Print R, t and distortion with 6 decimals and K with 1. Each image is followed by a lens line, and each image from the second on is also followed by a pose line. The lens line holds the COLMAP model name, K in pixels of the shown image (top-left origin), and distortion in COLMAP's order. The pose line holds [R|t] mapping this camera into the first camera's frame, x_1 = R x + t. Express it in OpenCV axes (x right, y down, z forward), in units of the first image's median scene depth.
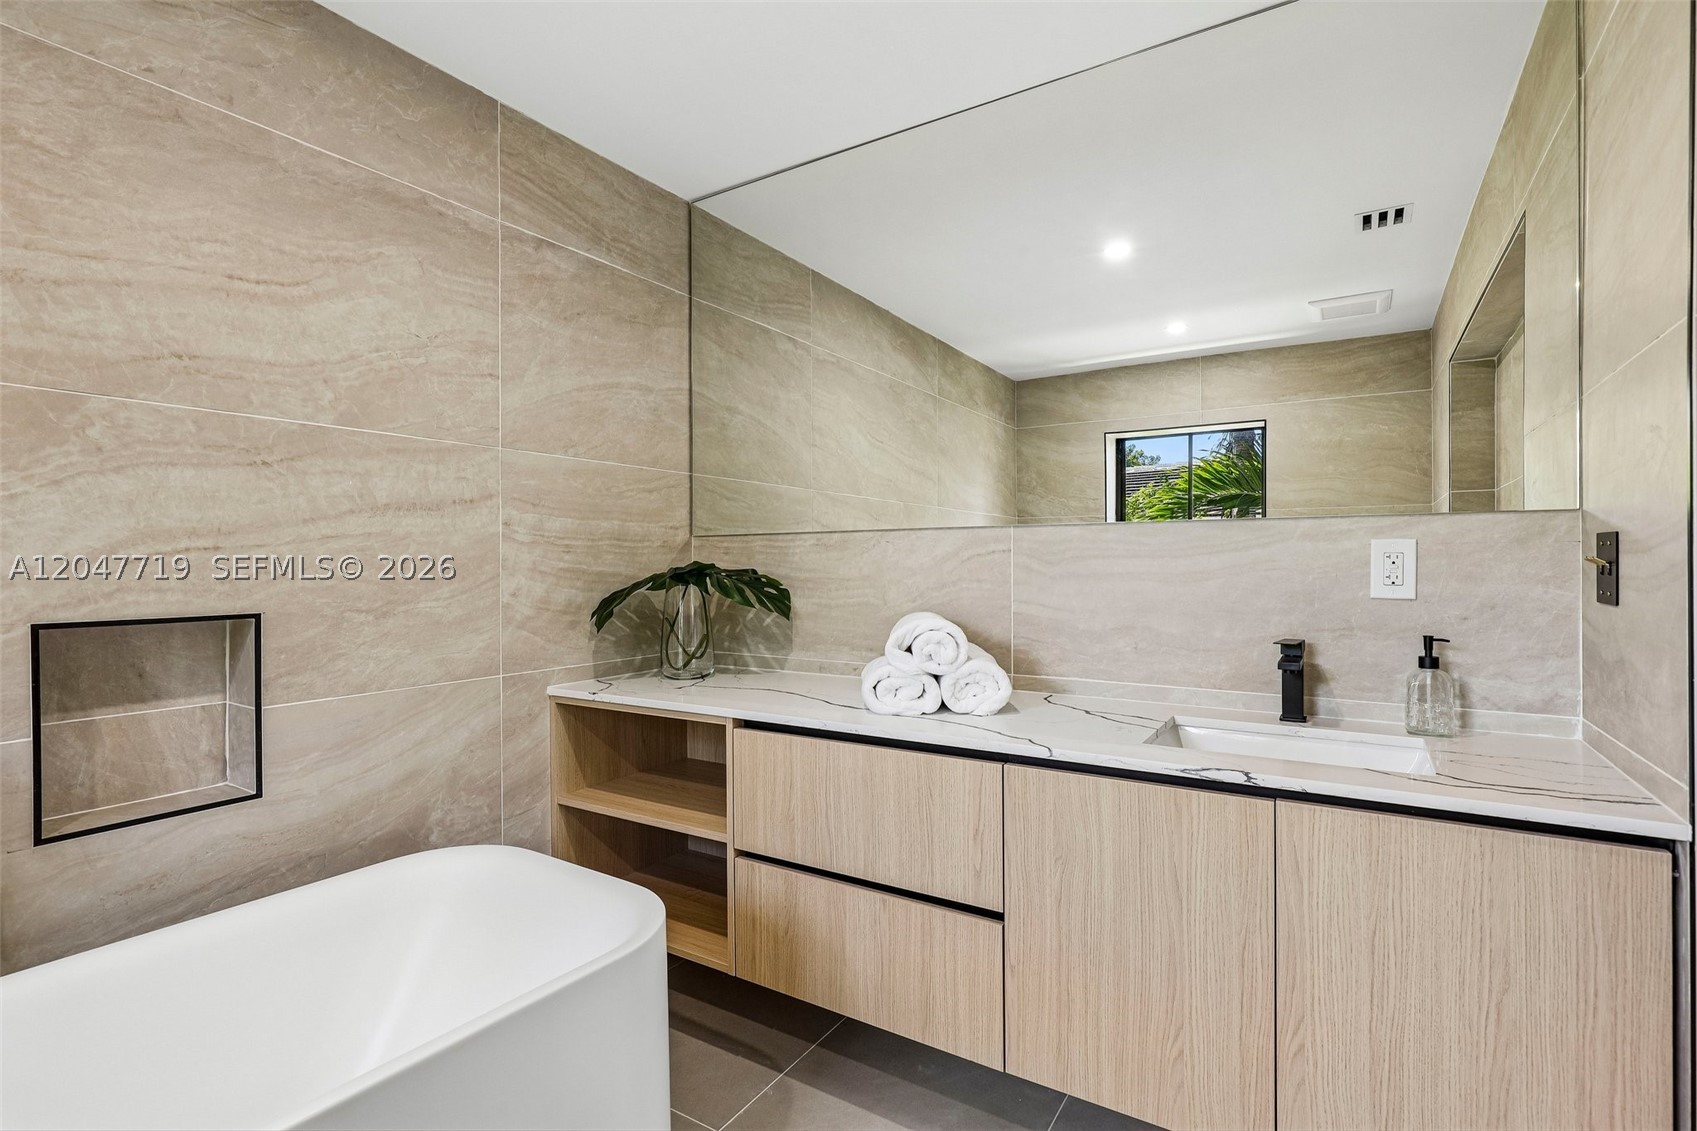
lens RADIAL K [[780.1, 0, 869.4], [0, 780.1, 567.5], [0, 0, 1]] dist [-0.007867, 0.001782]
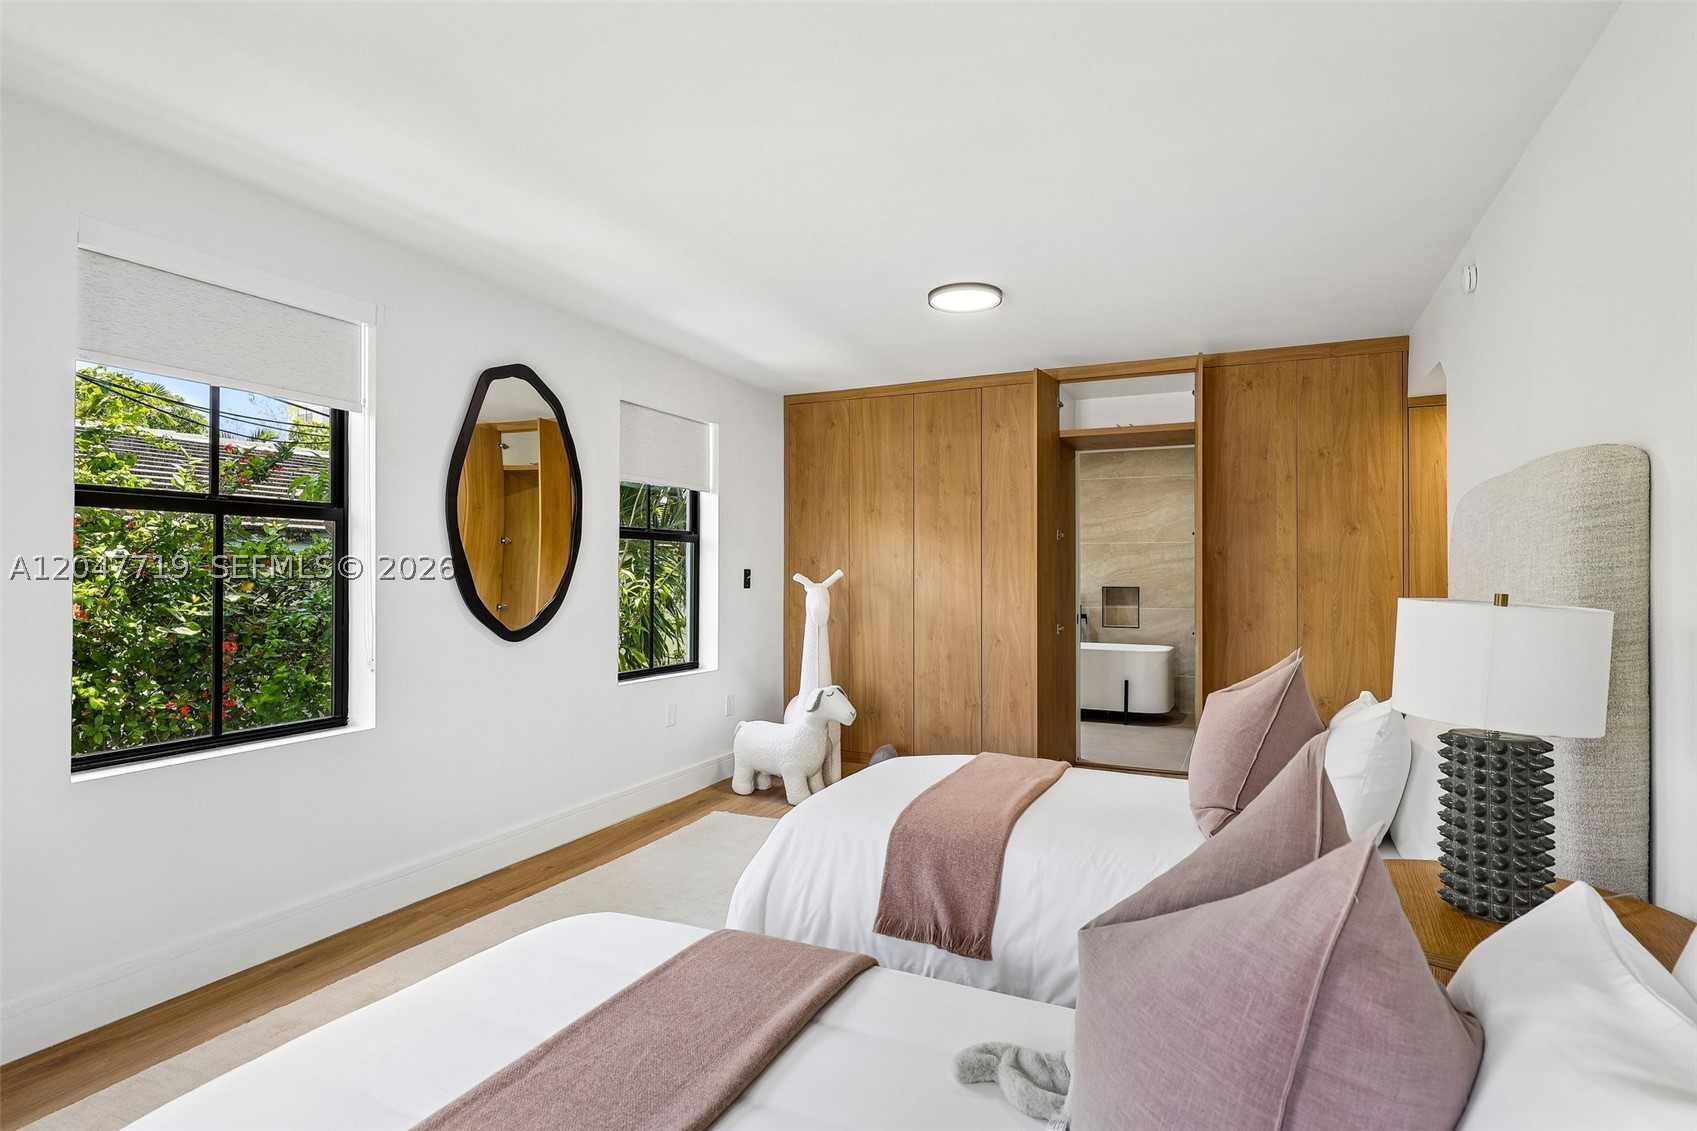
lens RADIAL K [[907.2, 0, 851.1], [0, 907.2, 563.9], [0, 0, 1]] dist [0.000583, 0.000050]
pose [[0.124921, -0.010310, -0.992113, 3.434013], [-0.007180, 0.999910, -0.011295, -0.001942], [0.992141, 0.008534, 0.124836, -1.061364]]
